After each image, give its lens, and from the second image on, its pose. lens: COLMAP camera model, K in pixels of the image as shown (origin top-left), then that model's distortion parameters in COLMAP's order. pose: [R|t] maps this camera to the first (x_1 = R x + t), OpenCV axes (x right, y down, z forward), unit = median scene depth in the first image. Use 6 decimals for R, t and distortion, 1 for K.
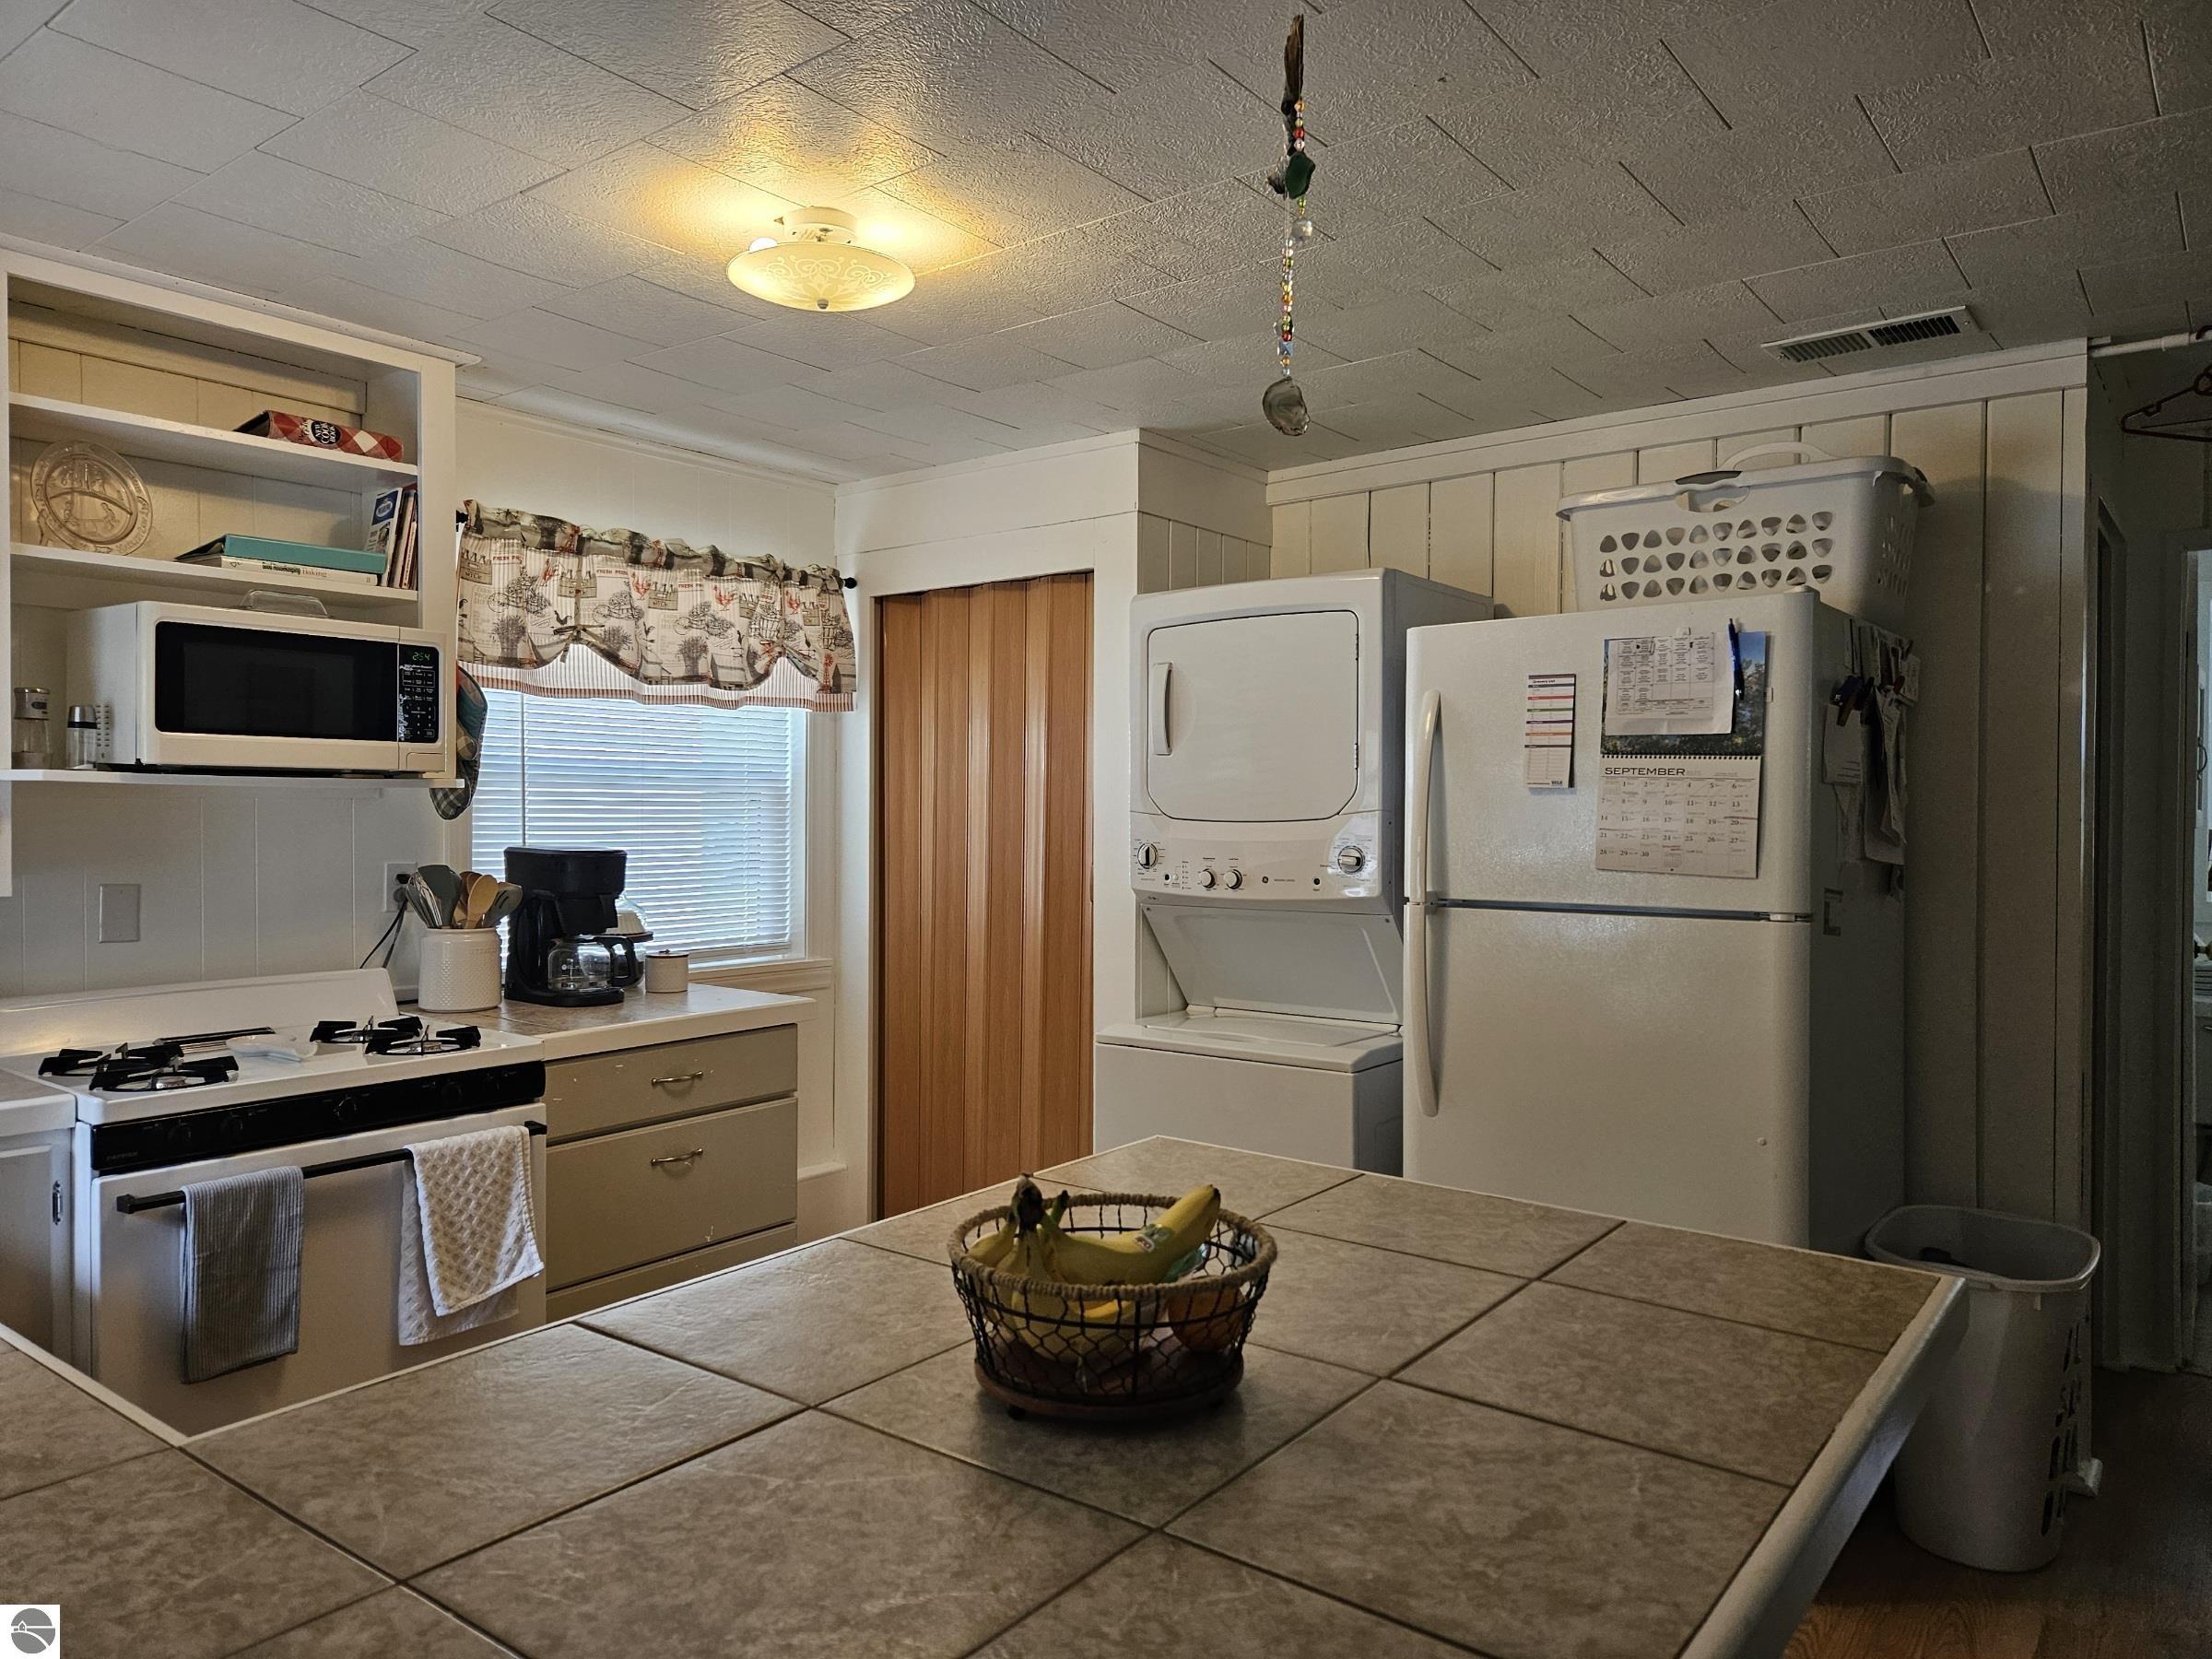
lens RADIAL K [[1476.7, 0, 1083.5], [0, 1476.7, 833.6], [0, 0, 1]] dist [0.068551, -0.055205]
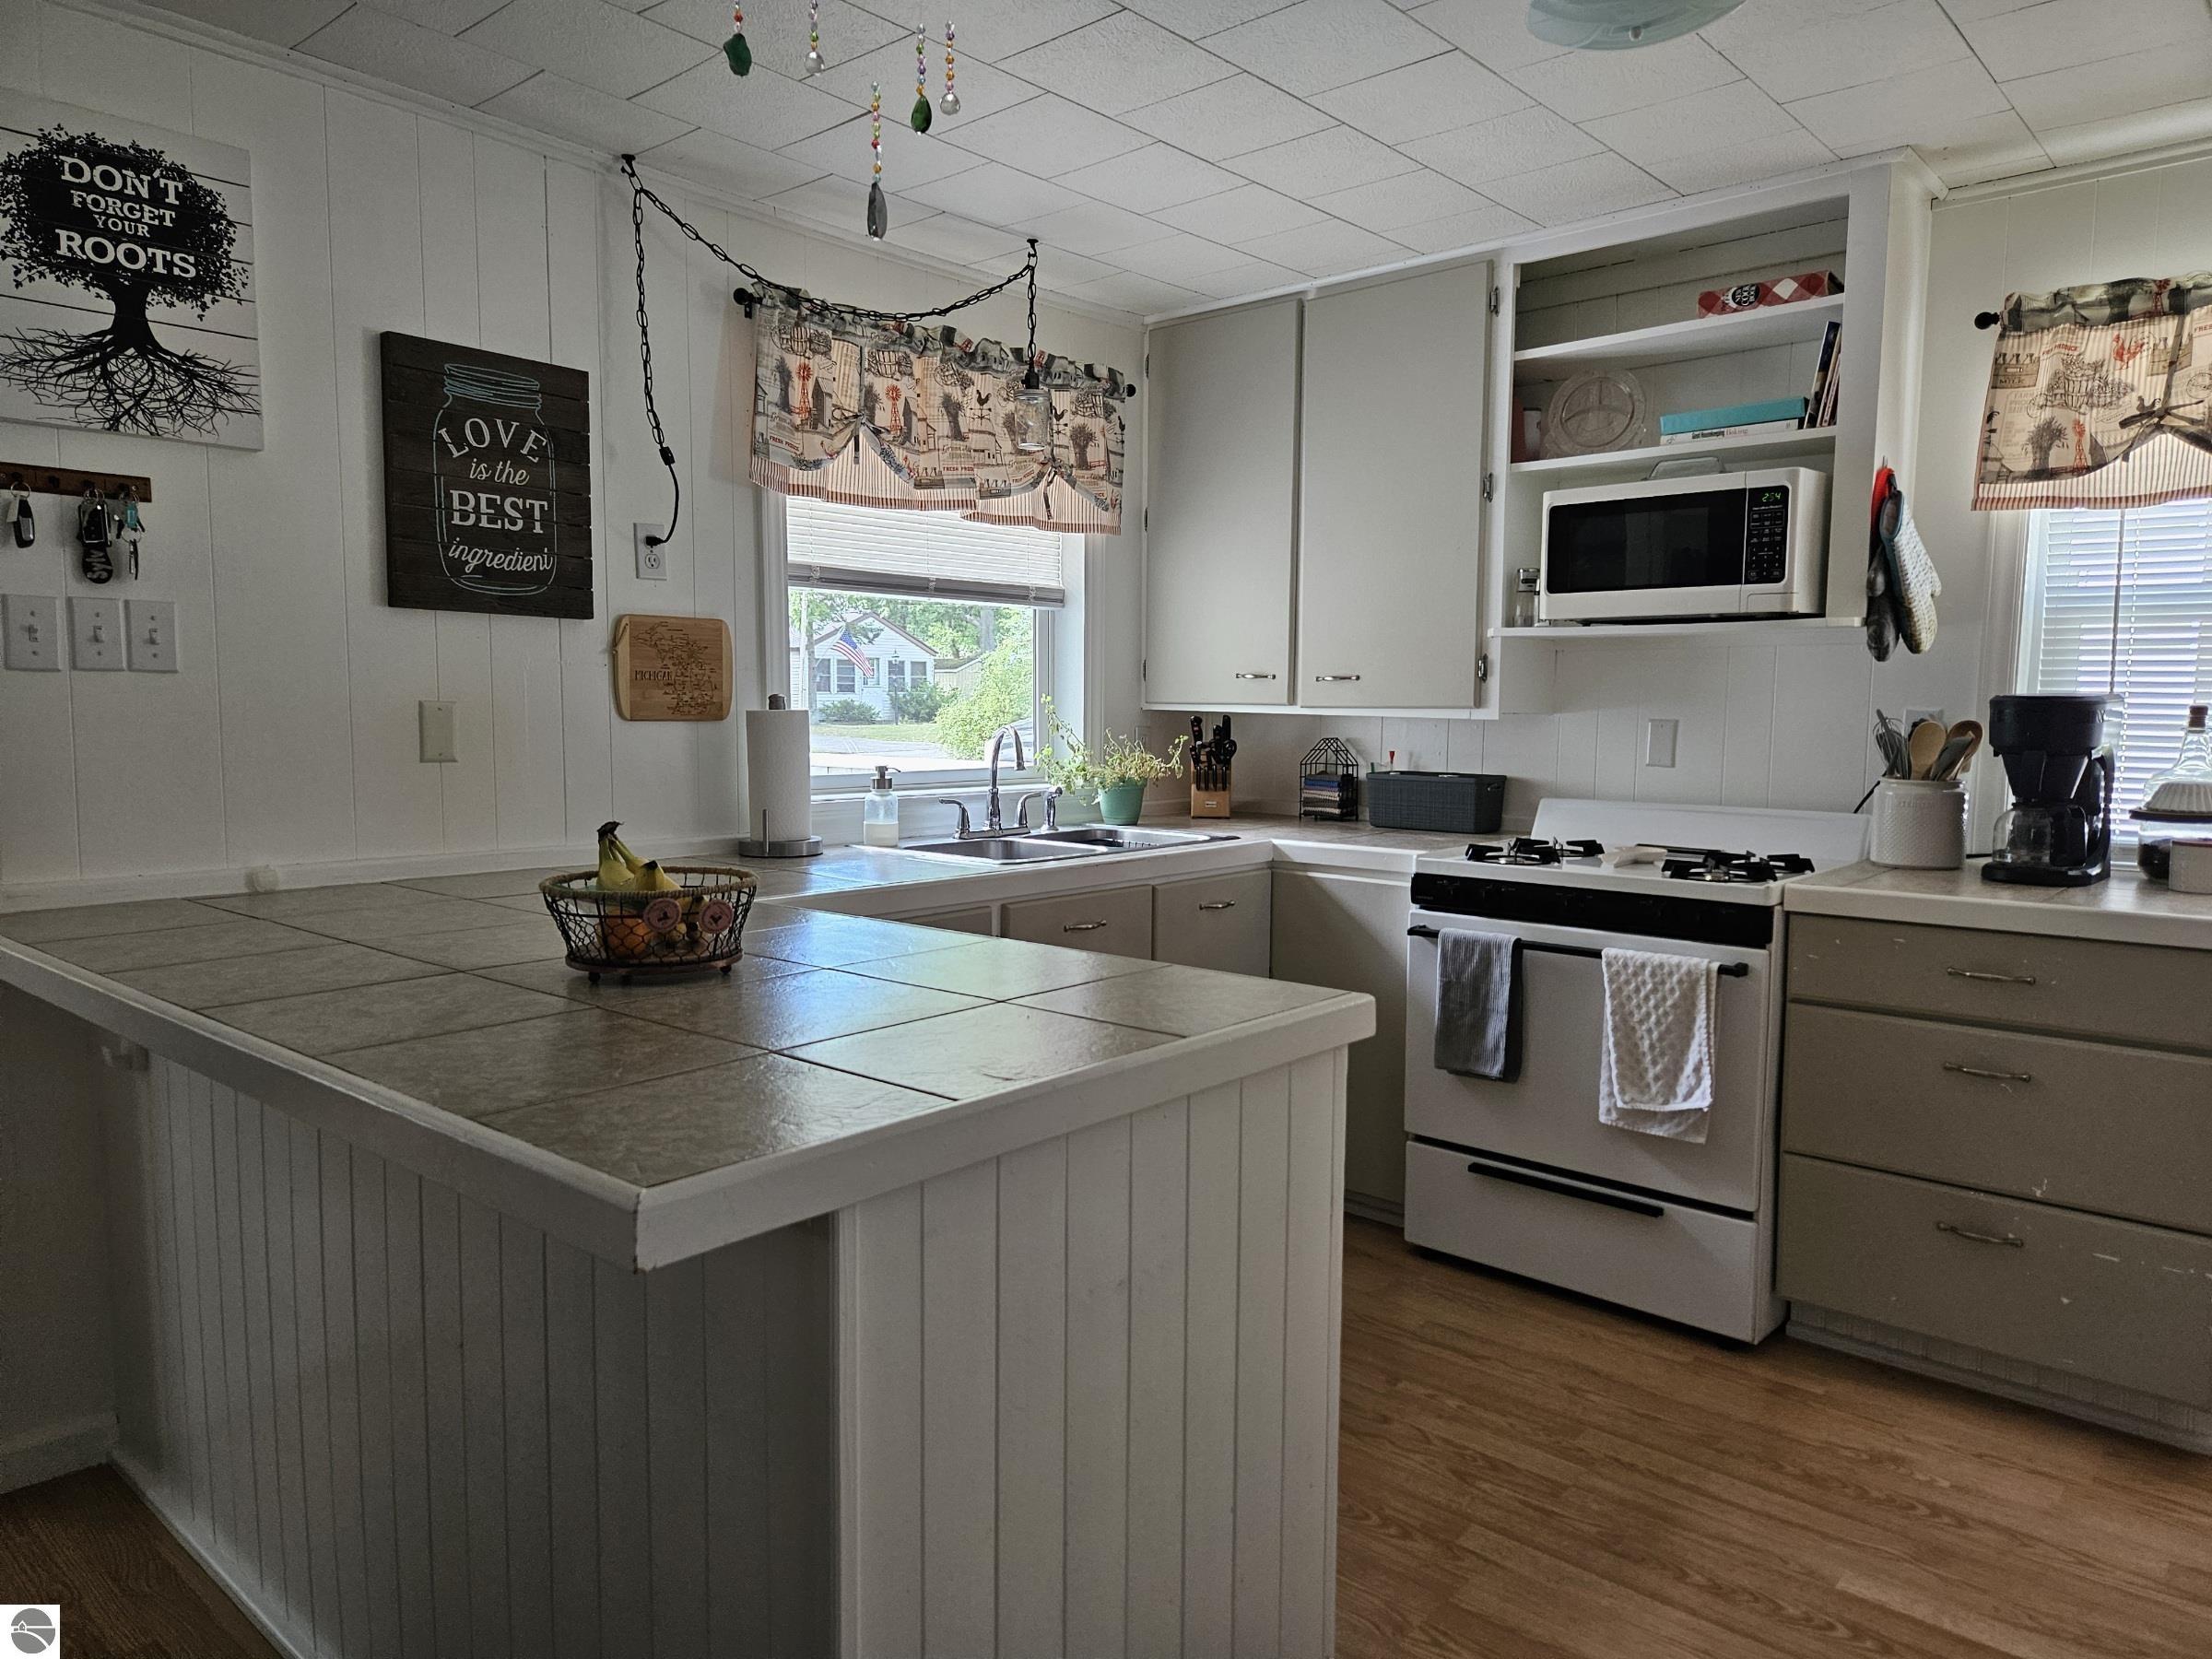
lens RADIAL K [[1475.9, 0, 1096.6], [0, 1475.9, 832.2], [0, 0, 1]] dist [0.074957, -0.057011]
pose [[-0.058158, 0.086663, -0.994539, 0.491478], [-0.022338, 0.995863, 0.088084, 0.022677], [0.998057, 0.027339, -0.055981, 0.491781]]
